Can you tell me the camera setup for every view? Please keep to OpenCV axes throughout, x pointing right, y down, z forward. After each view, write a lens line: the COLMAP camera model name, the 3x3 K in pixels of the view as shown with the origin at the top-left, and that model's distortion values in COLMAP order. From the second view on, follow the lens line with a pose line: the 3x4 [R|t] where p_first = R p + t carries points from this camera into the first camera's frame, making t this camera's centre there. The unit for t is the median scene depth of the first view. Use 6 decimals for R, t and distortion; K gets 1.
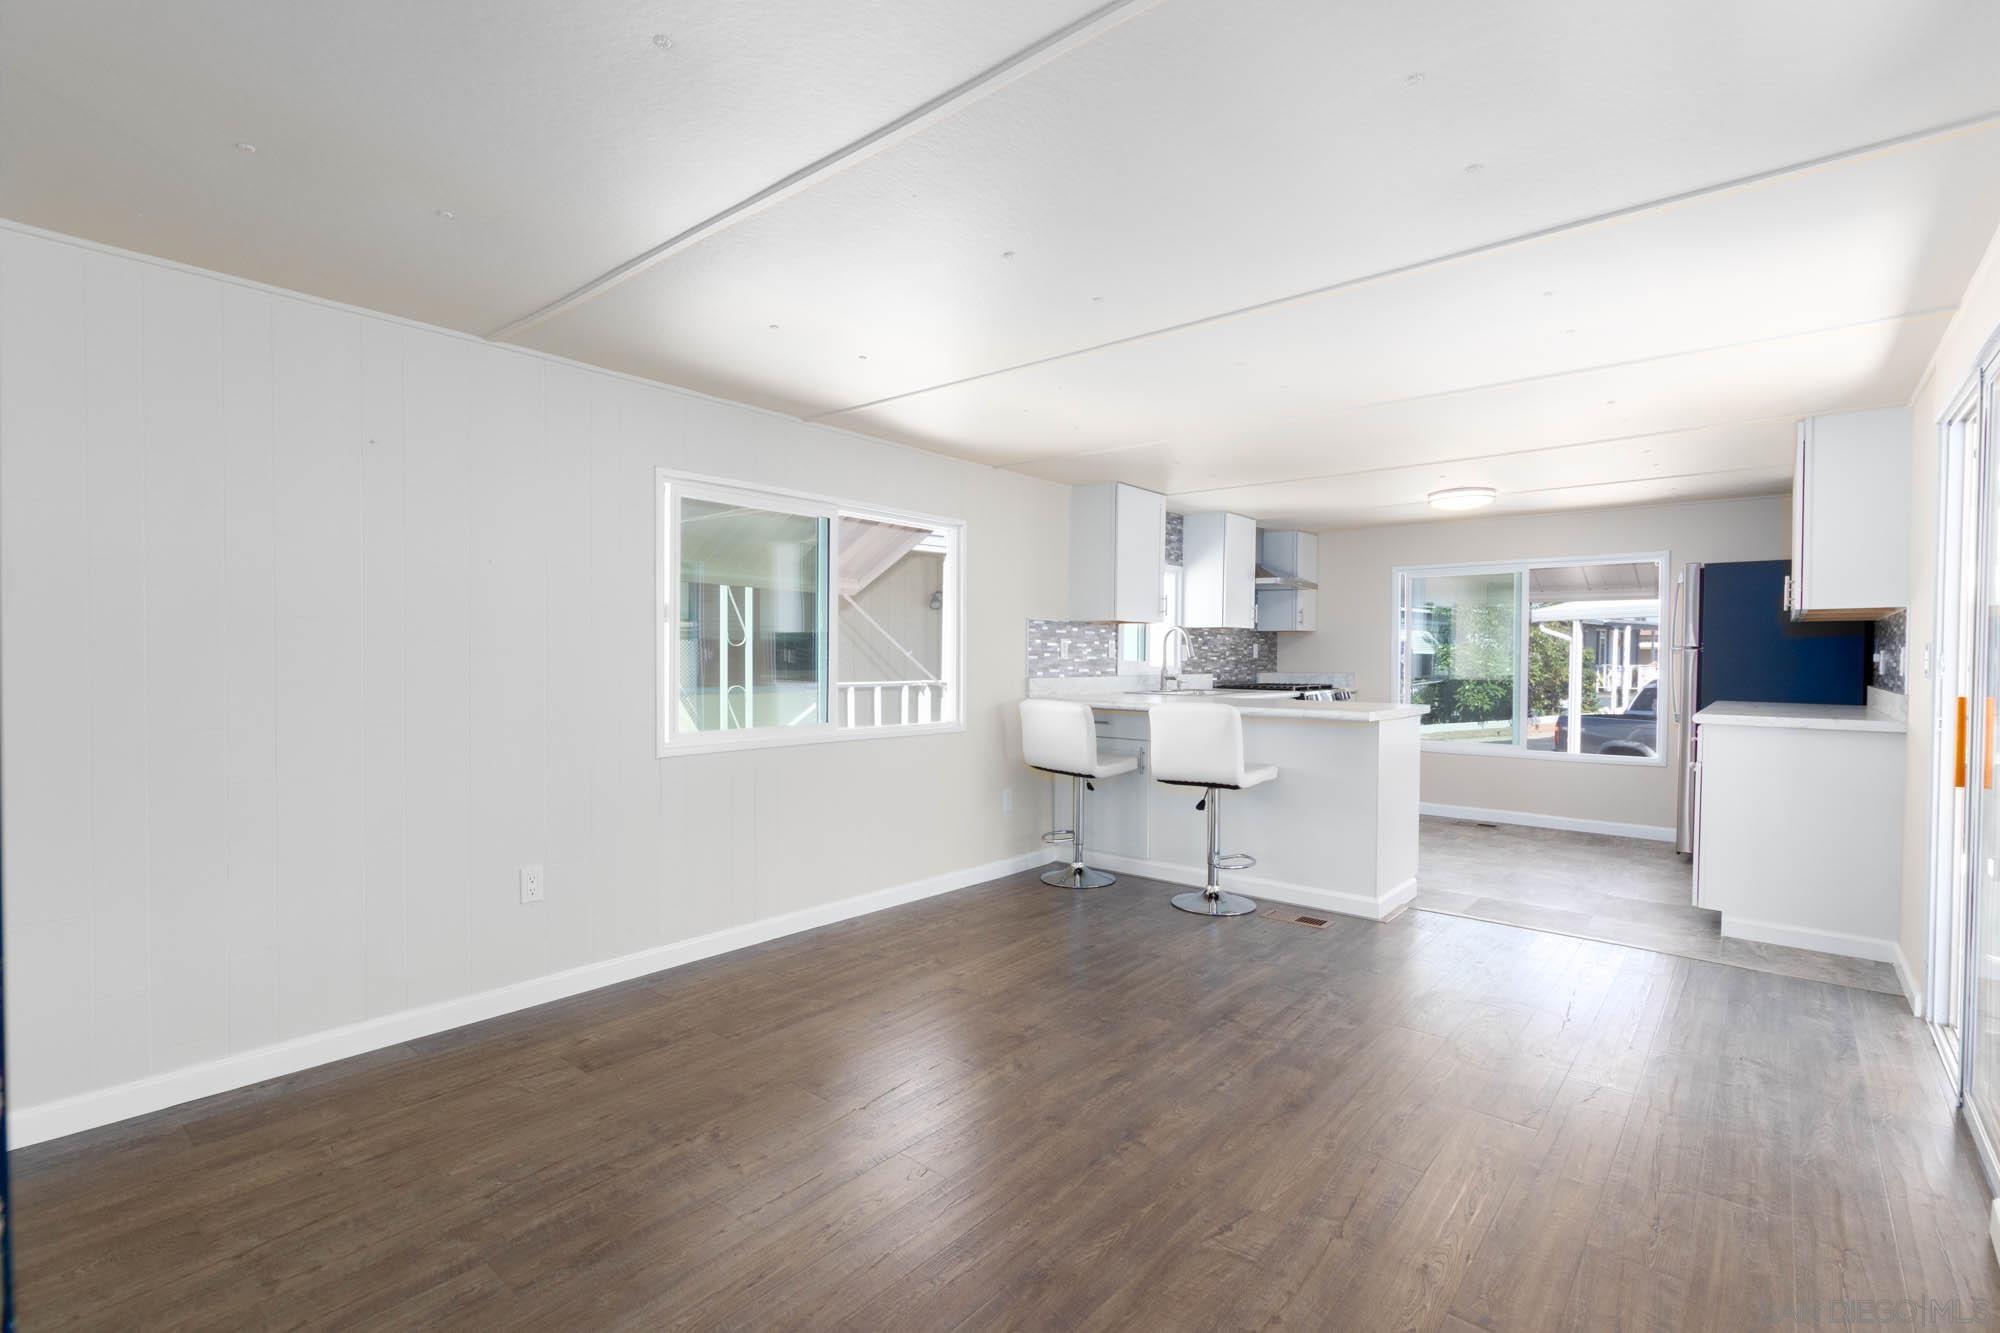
lens RADIAL K [[918.1, 0, 990.2], [0, 918.1, 672.4], [0, 0, 1]] dist [0.004627, -0.000605]
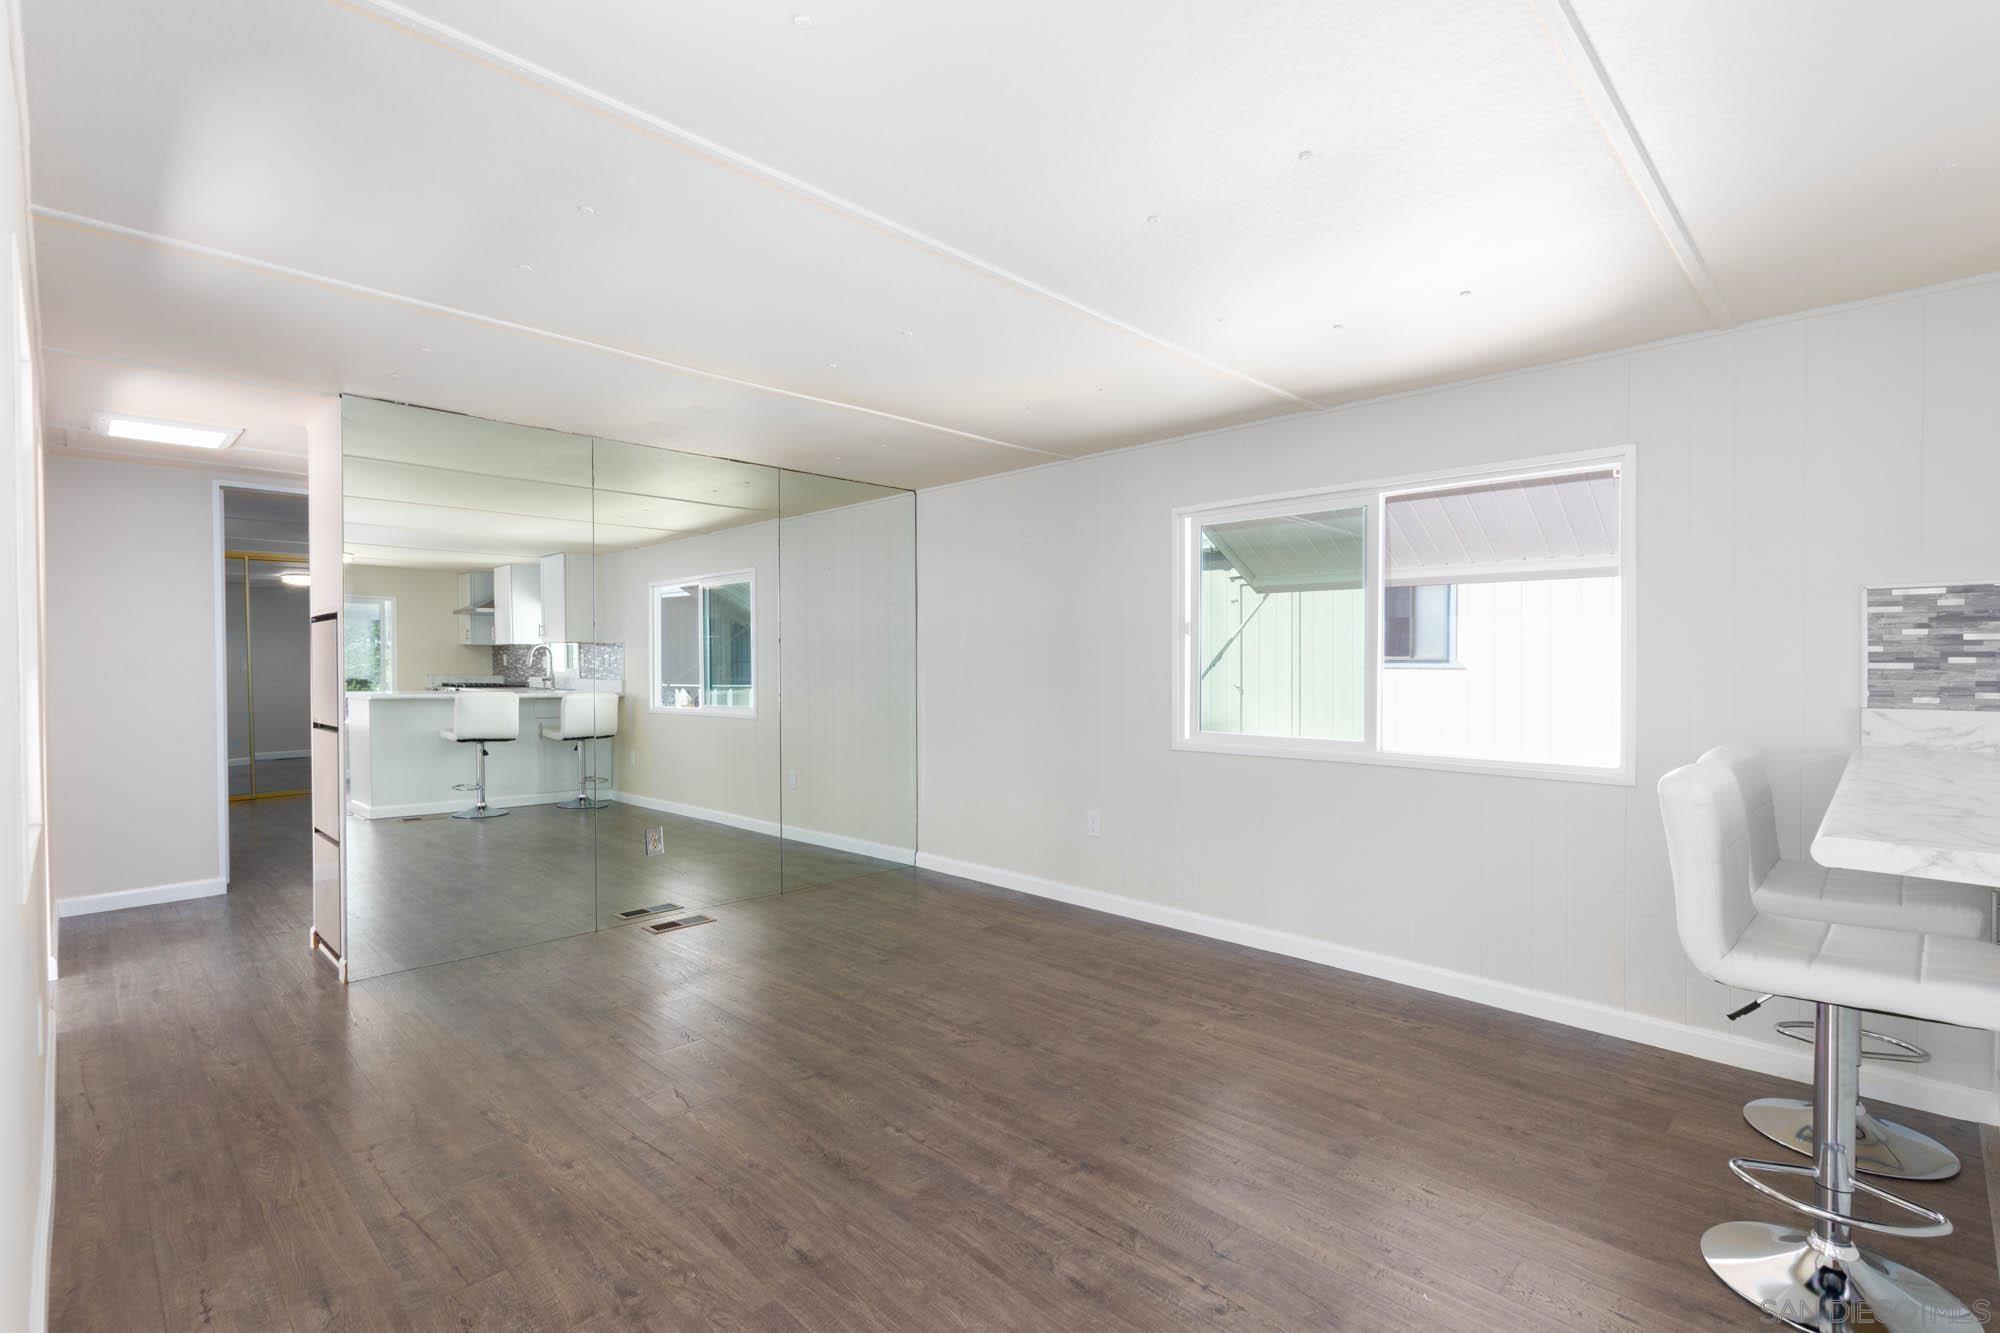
lens RADIAL K [[918.1, 0, 992.7], [0, 918.1, 670.4], [0, 0, 1]] dist [0.004627, -0.000605]
pose [[-0.074811, 0.000165, -0.997198, 0.615481], [-0.020342, 0.999792, 0.001691, -0.005720], [0.996990, 0.020411, -0.074792, 0.615731]]
